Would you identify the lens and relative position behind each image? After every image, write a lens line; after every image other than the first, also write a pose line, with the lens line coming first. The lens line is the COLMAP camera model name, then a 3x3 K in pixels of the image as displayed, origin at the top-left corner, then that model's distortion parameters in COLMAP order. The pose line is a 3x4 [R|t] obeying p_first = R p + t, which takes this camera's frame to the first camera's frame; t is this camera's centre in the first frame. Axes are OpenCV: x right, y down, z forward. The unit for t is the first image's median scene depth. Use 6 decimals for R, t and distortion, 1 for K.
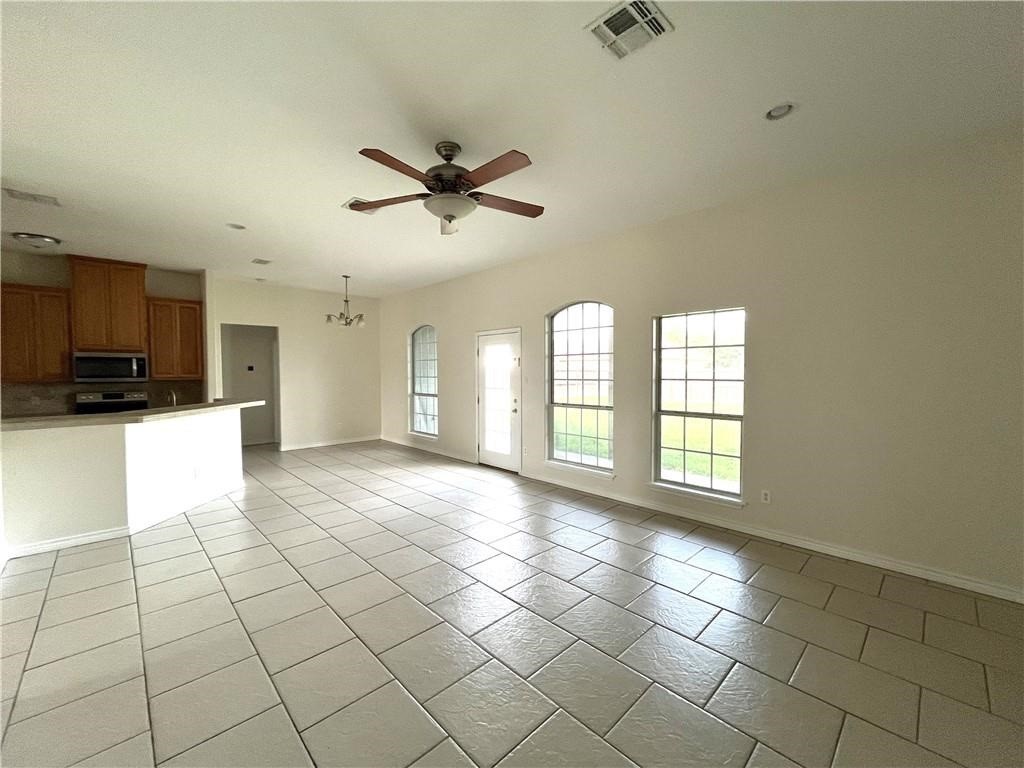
lens RADIAL K [[415.4, 0, 506.5], [0, 415.4, 377.9], [0, 0, 1]] dist [-0.001887, -0.000211]
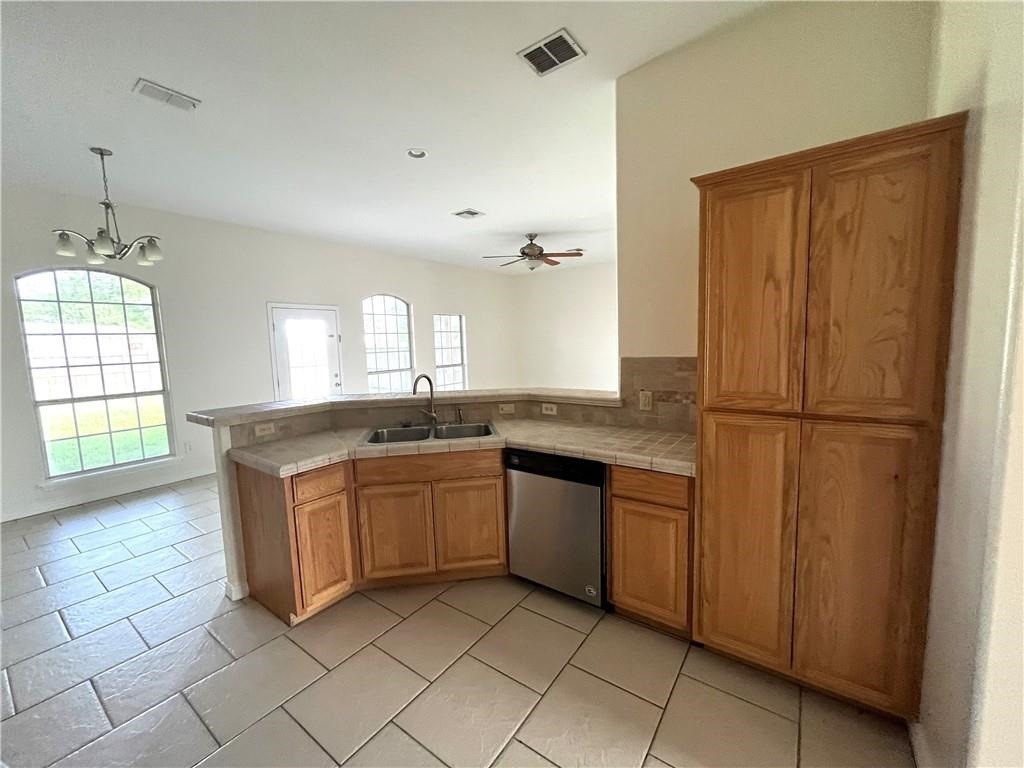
lens RADIAL K [[415.4, 0, 512.1], [0, 415.4, 384.7], [0, 0, 1]] dist [-0.001887, -0.000211]
pose [[-0.187623, -0.093777, 0.977754, -1.263367], [0.050199, 0.993216, 0.104893, -0.011704], [-0.980957, 0.068763, -0.181643, 0.863332]]
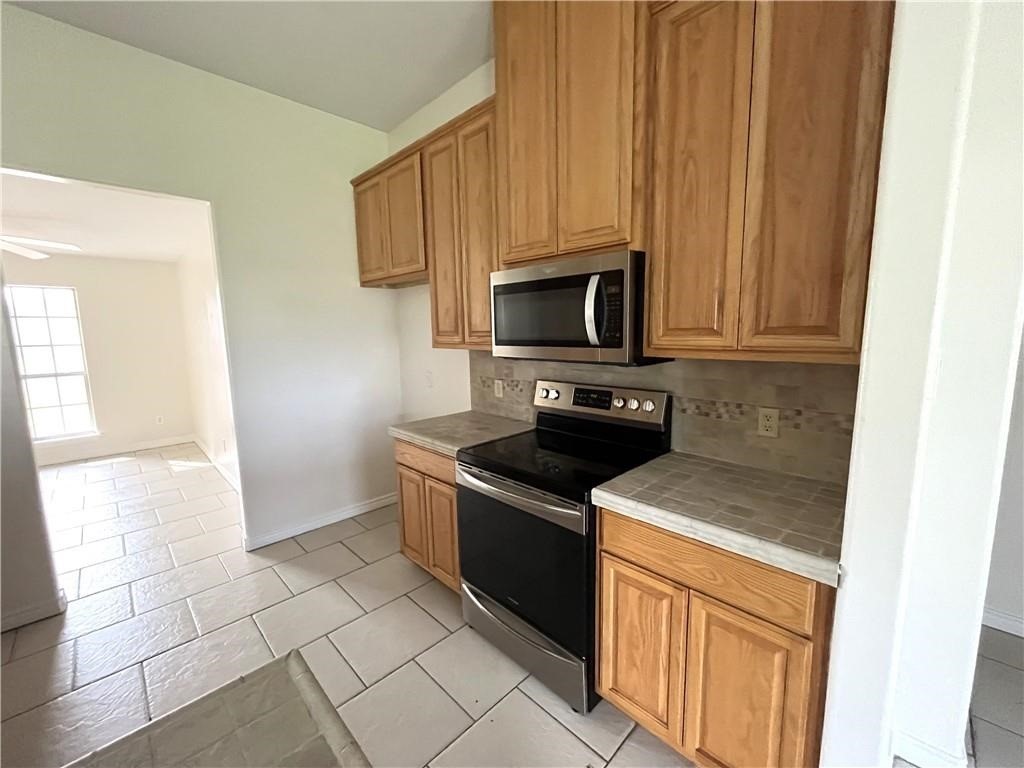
lens RADIAL K [[415.4, 0, 512.8], [0, 415.4, 382.9], [0, 0, 1]] dist [-0.001887, -0.000211]
pose [[0.032474, 0.129506, -0.991047, -0.718817], [-0.002579, 0.991577, 0.129491, -0.015081], [0.999469, -0.001649, 0.032534, 1.080457]]
